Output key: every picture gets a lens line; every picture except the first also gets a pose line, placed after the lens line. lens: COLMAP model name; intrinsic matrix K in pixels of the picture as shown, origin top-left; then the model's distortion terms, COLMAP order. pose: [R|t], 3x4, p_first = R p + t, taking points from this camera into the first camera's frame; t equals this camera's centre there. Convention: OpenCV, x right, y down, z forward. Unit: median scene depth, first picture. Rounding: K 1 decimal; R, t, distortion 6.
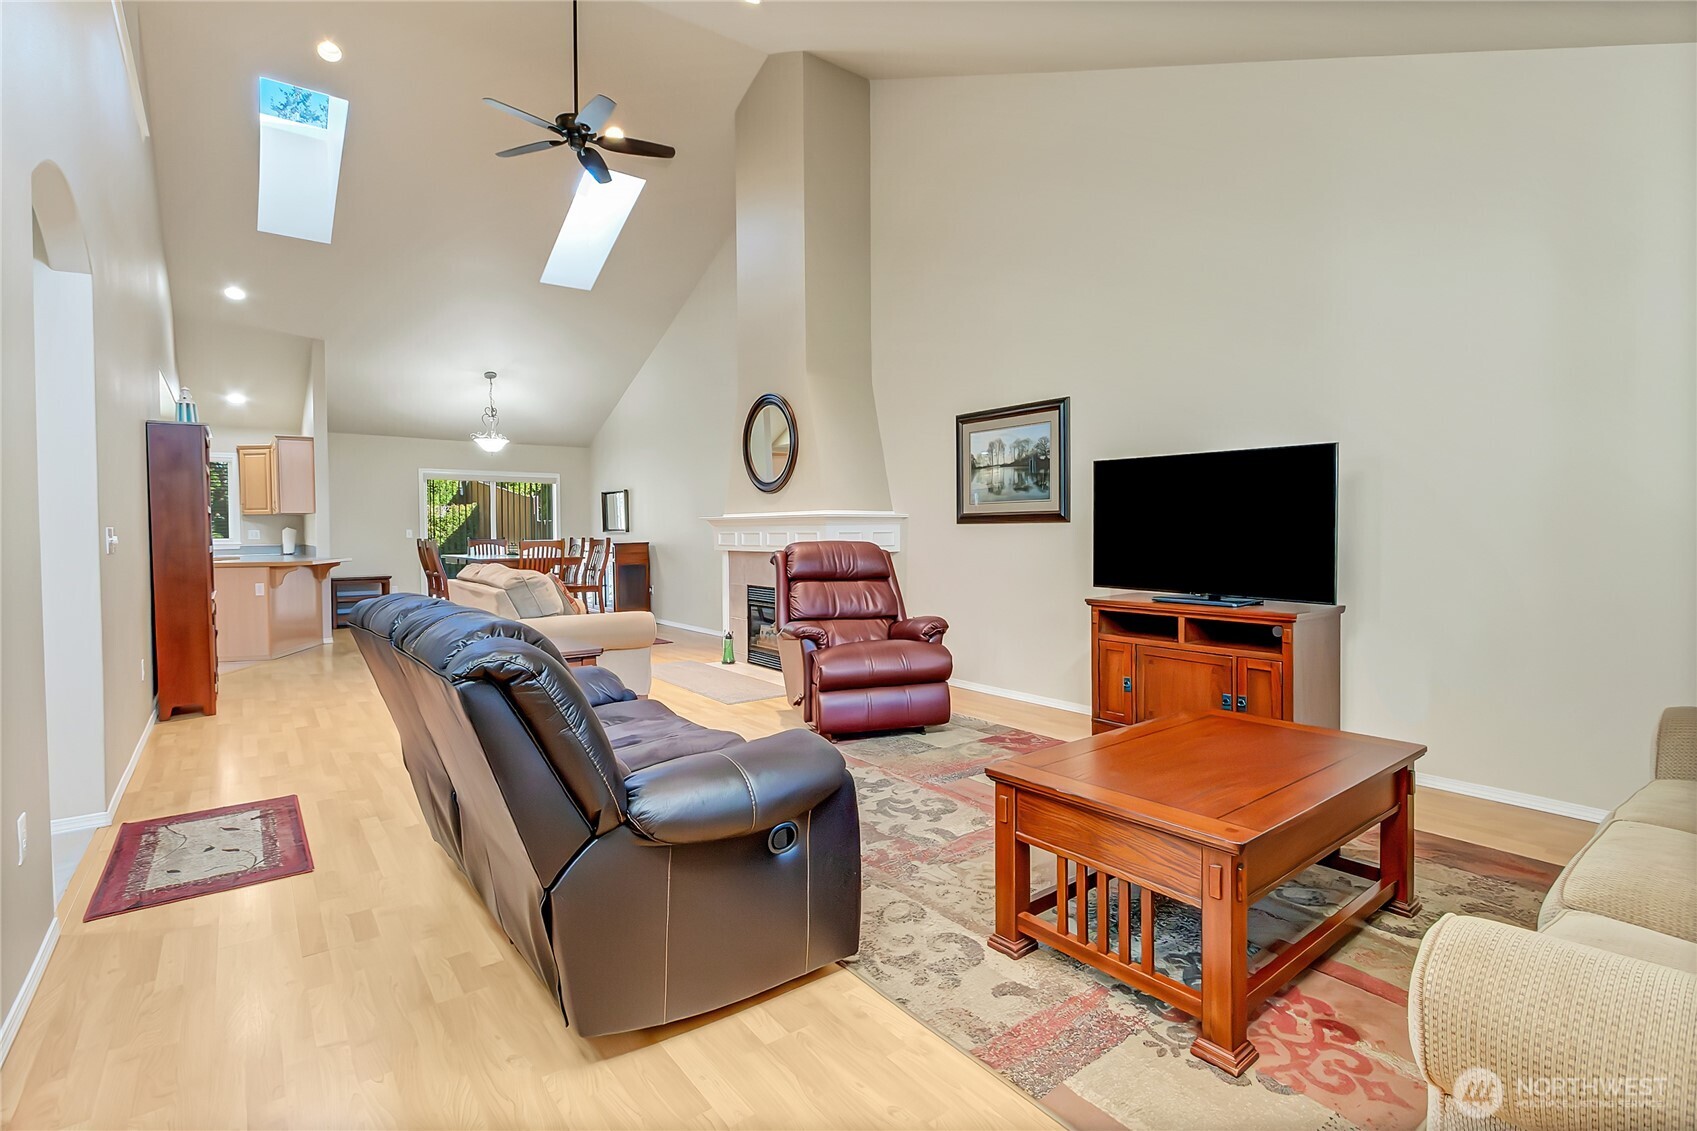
lens RADIAL K [[809.7, 0, 840.8], [0, 809.7, 542.0], [0, 0, 1]] dist [0.000936, 0.000690]
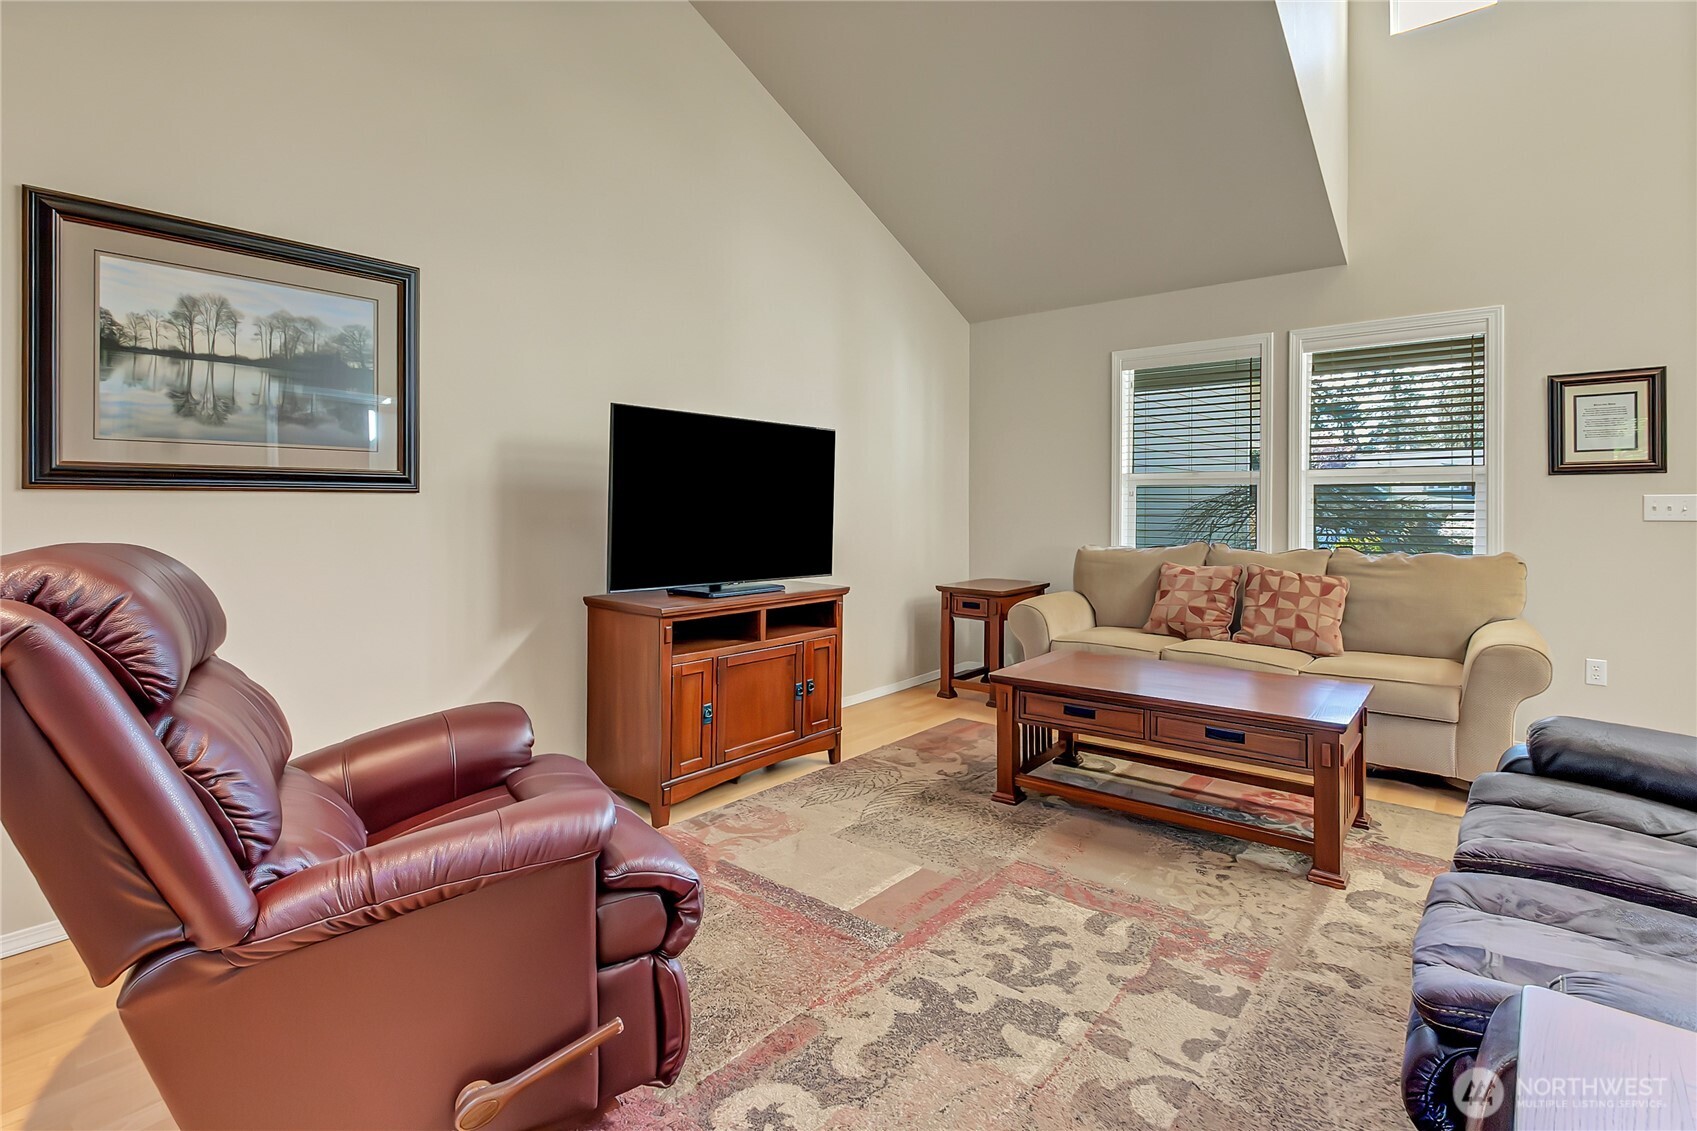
lens RADIAL K [[819.8, 0, 826.1], [0, 819.8, 506.9], [0, 0, 1]] dist [0.001693, 0.000405]
pose [[-0.219083, 0.011038, 0.975644, -0.439321], [0.018093, 0.999810, -0.007248, -0.008207], [-0.975538, 0.016065, -0.219241, 1.137114]]
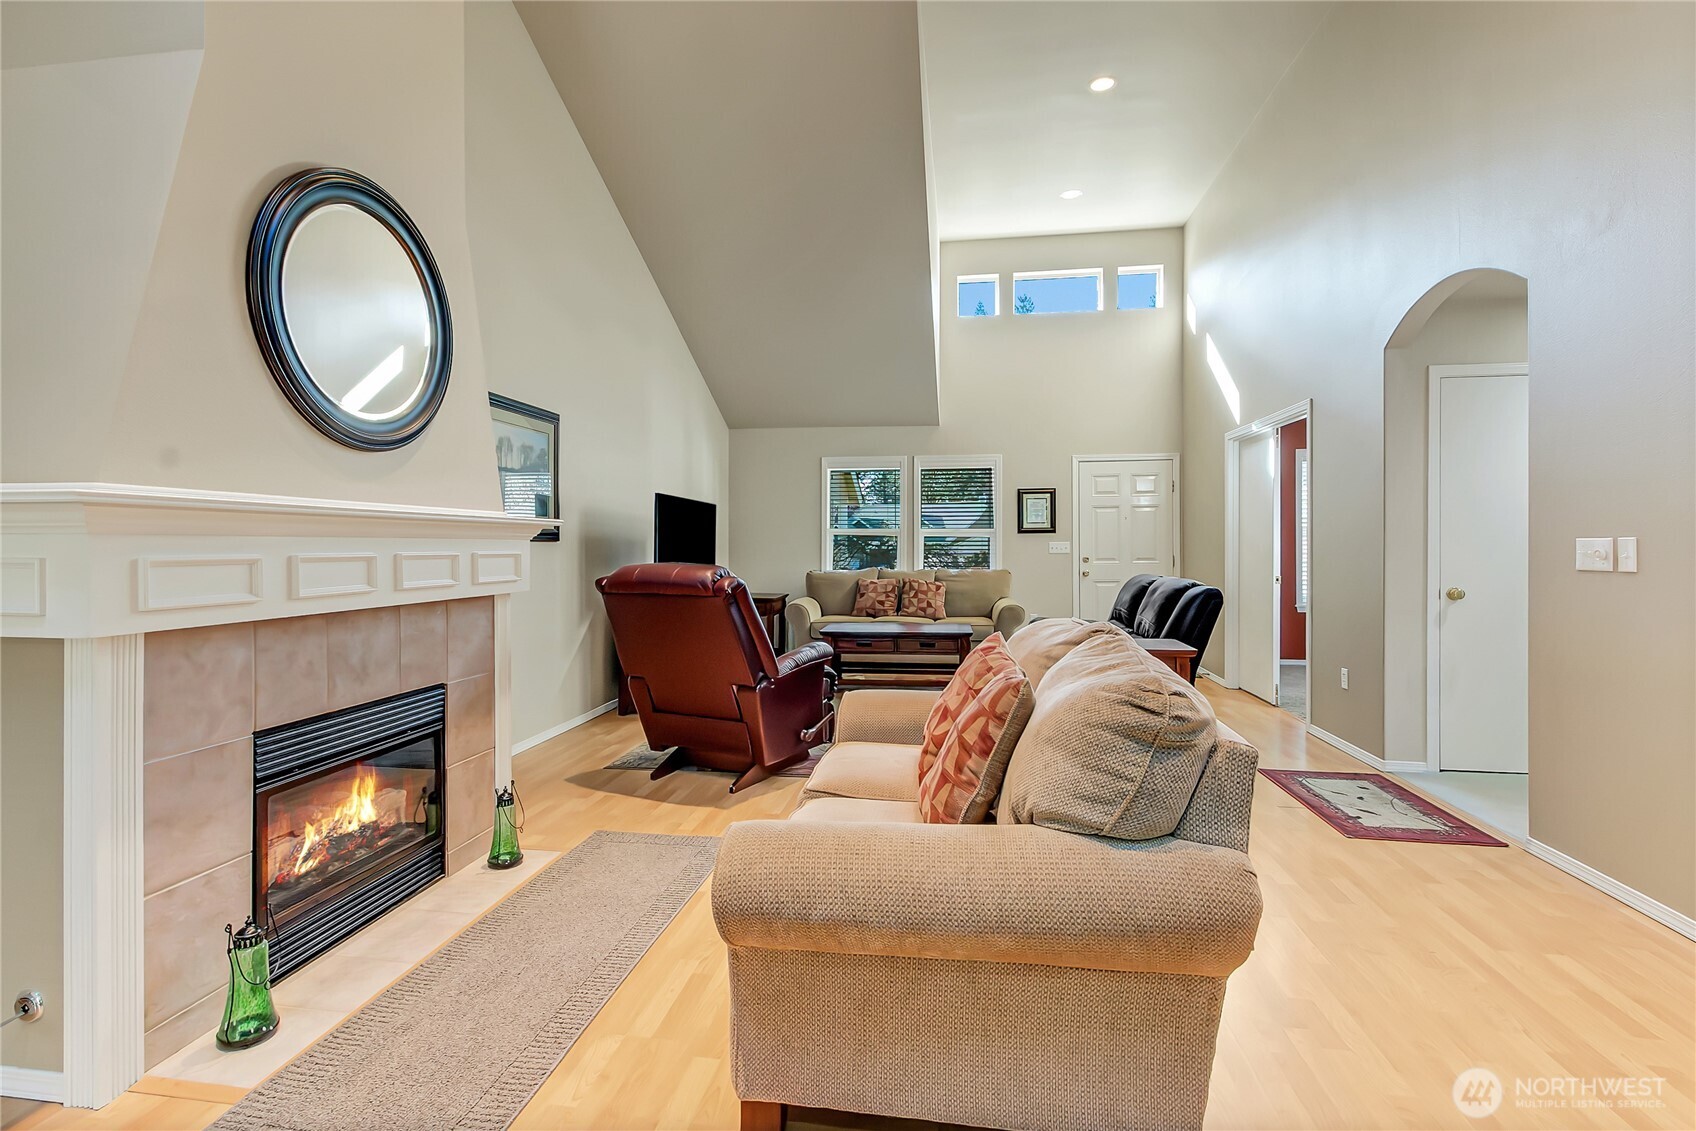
lens RADIAL K [[815.4, 0, 848.0], [0, 815.4, 565.5], [0, 0, 1]] dist [-0.000359, -0.000193]
pose [[-0.710583, -0.005165, 0.703594, -0.881575], [0.021009, 0.999371, 0.028554, -0.023547], [-0.703299, 0.035072, -0.710028, 1.947406]]
